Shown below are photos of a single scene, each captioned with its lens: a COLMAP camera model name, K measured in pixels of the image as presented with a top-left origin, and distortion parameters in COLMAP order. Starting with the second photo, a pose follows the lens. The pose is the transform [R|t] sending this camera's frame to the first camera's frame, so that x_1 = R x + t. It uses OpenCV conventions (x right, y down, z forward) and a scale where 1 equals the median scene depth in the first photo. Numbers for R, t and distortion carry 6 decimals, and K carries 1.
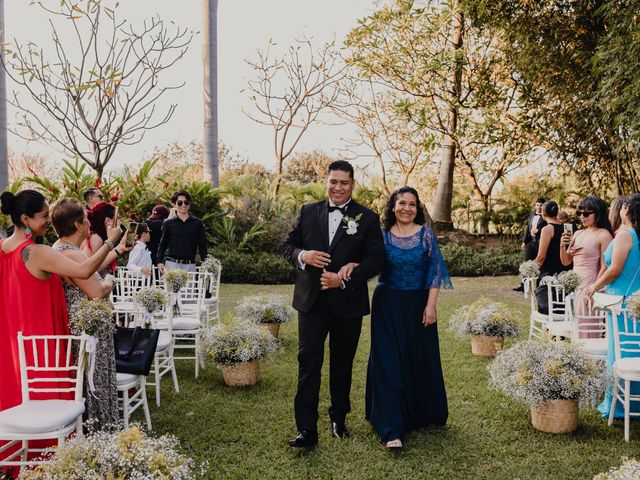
lens RADIAL K [[634.0, 0, 320.0], [0, 634.0, 240.0], [0, 0, 1]] dist [-0.080542, -0.001049]
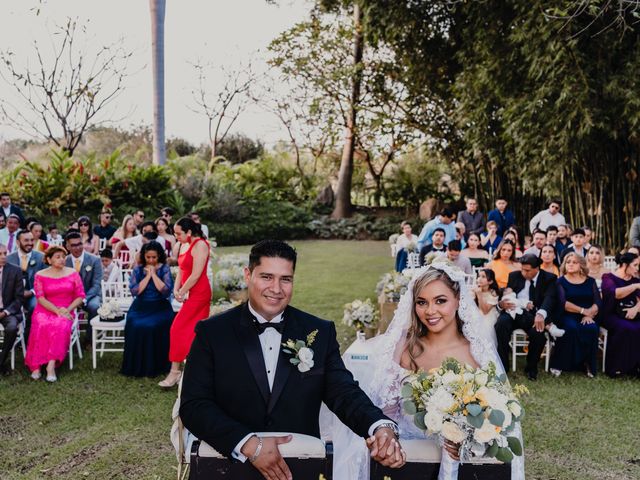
lens RADIAL K [[634.0, 0, 320.0], [0, 634.0, 240.0], [0, 0, 1]] dist [-0.080542, -0.001049]
pose [[0.987897, 0.000198, 0.155109, -0.050187], [-0.009858, 0.998058, 0.061513, -0.019615], [-0.154795, -0.062297, 0.985980, -0.246186]]
